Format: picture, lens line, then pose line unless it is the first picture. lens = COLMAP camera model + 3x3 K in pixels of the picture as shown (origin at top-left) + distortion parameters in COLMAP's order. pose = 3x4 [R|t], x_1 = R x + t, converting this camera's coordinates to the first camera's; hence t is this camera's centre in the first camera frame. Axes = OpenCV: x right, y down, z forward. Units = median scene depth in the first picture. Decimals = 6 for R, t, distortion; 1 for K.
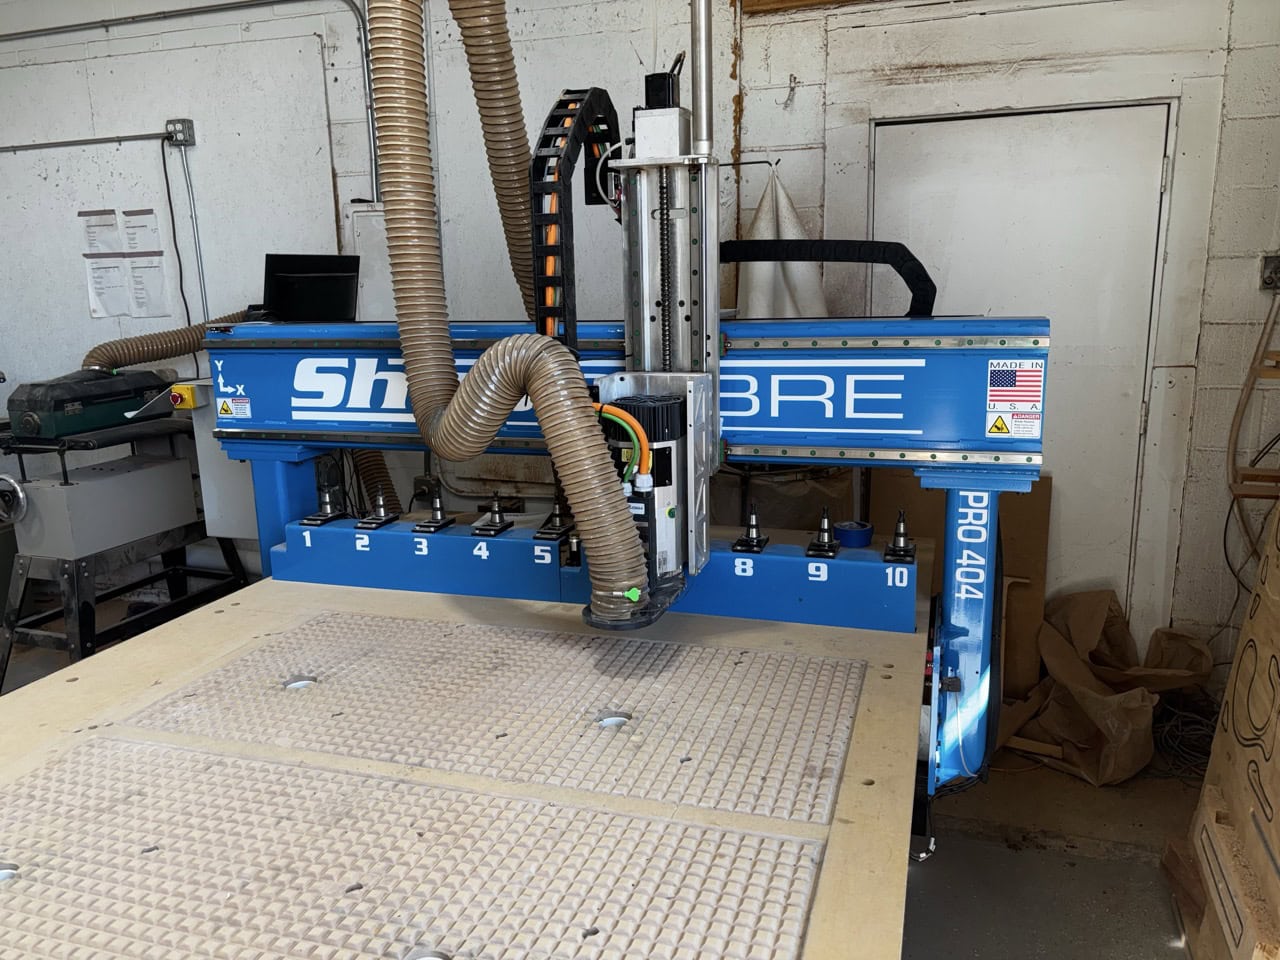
lens RADIAL K [[964.2, 0, 640.0], [0, 964.2, 480.0], [0, 0, 1]] dist [0.138300, -0.206833]
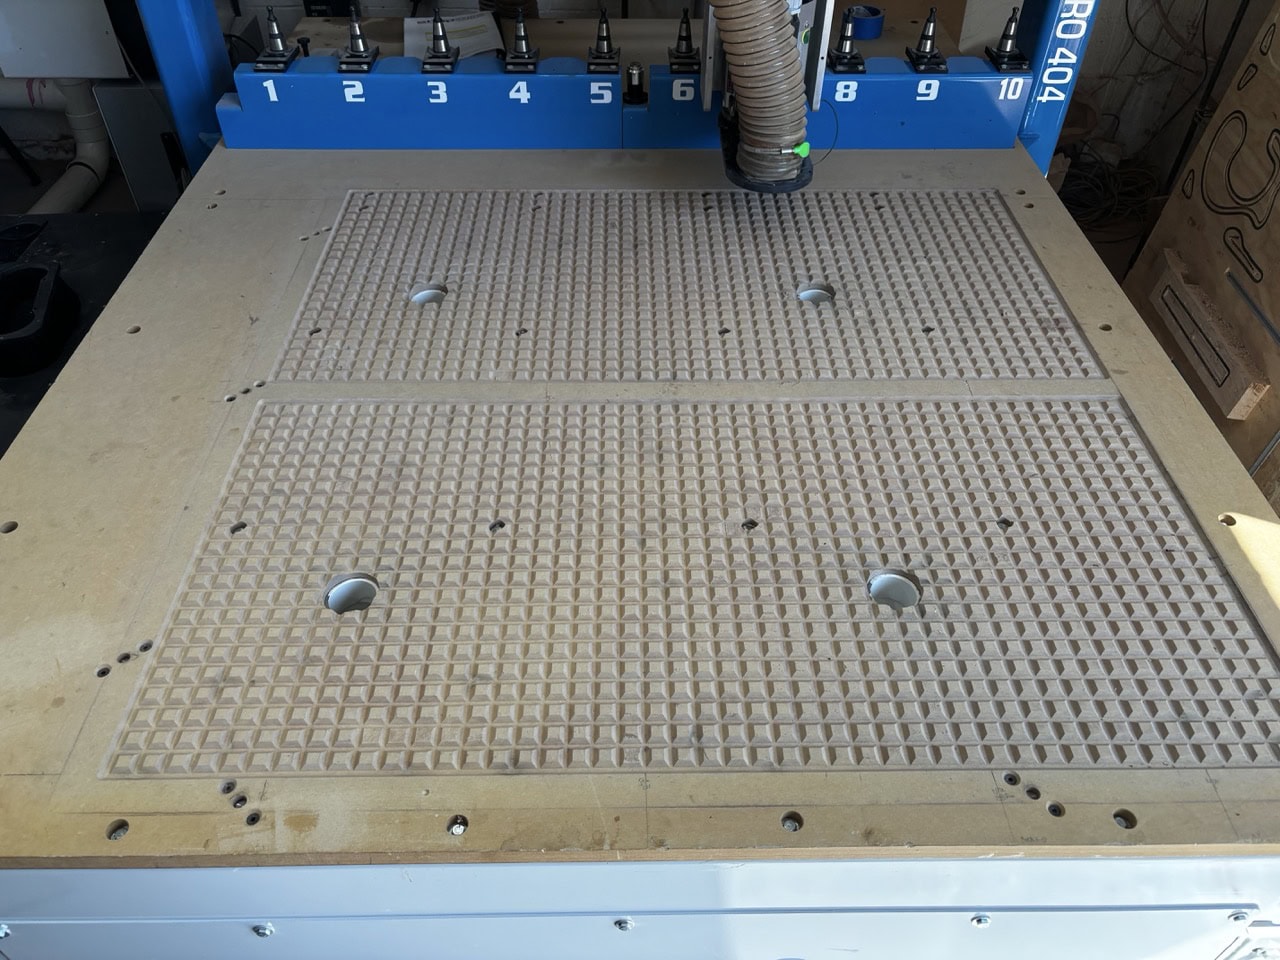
lens RADIAL K [[986.7, 0, 640.0], [0, 986.7, 480.0], [0, 0, 1]] dist [0.054215, -0.062687]
pose [[0.946916, -0.194817, 0.255727, -0.351372], [0.035323, 0.853699, 0.519567, -0.080847], [-0.319534, -0.482953, 0.815263, 0.132982]]
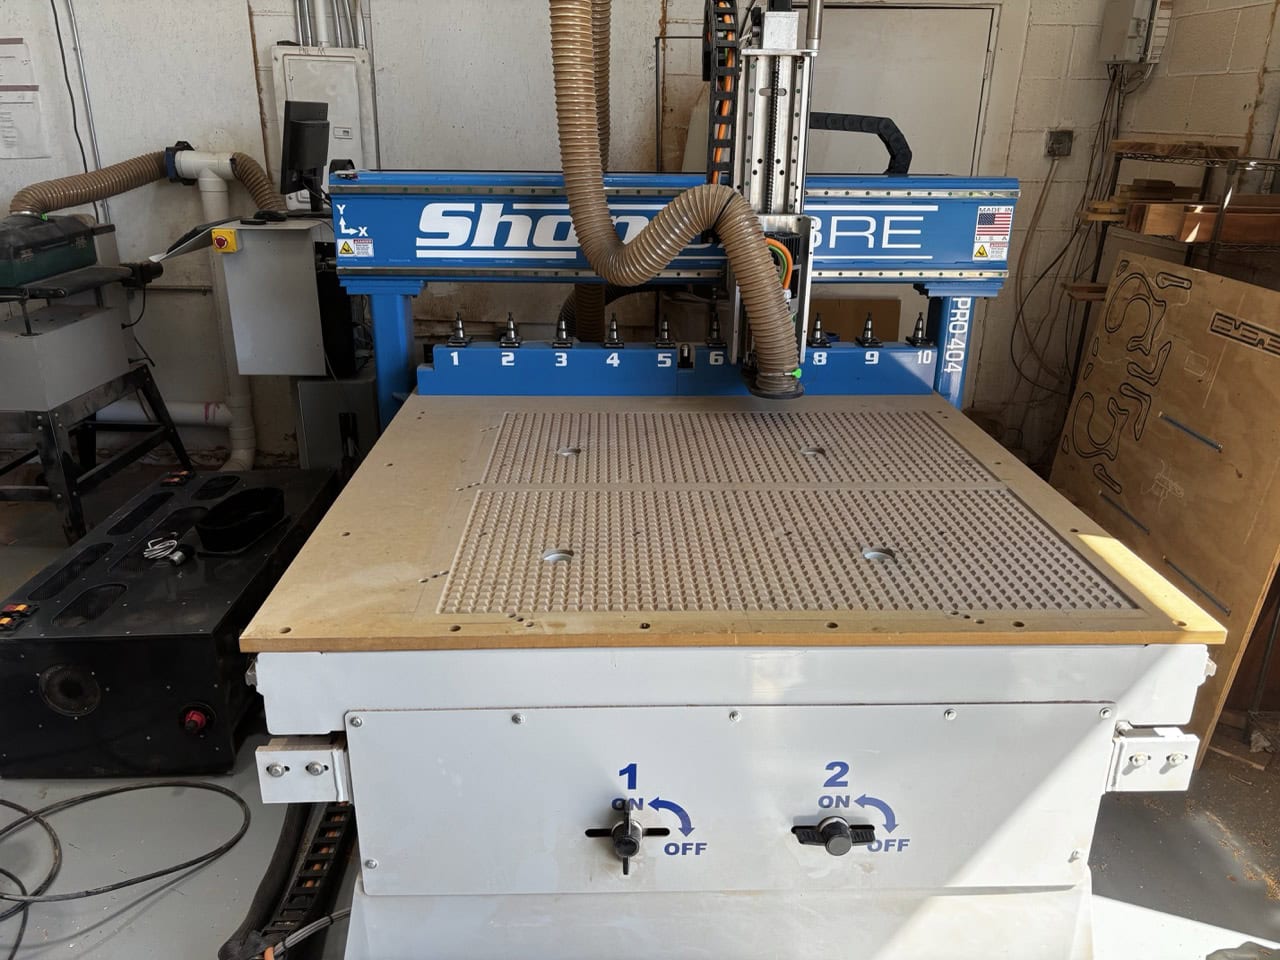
lens RADIAL K [[986.7, 0, 640.0], [0, 986.7, 480.0], [0, 0, 1]] dist [0.054215, -0.062687]
pose [[0.939746, -0.086138, 0.330843, -0.584724], [0.038466, 0.988234, 0.148035, 0.039473], [-0.339701, -0.126390, 0.932003, -0.248545]]
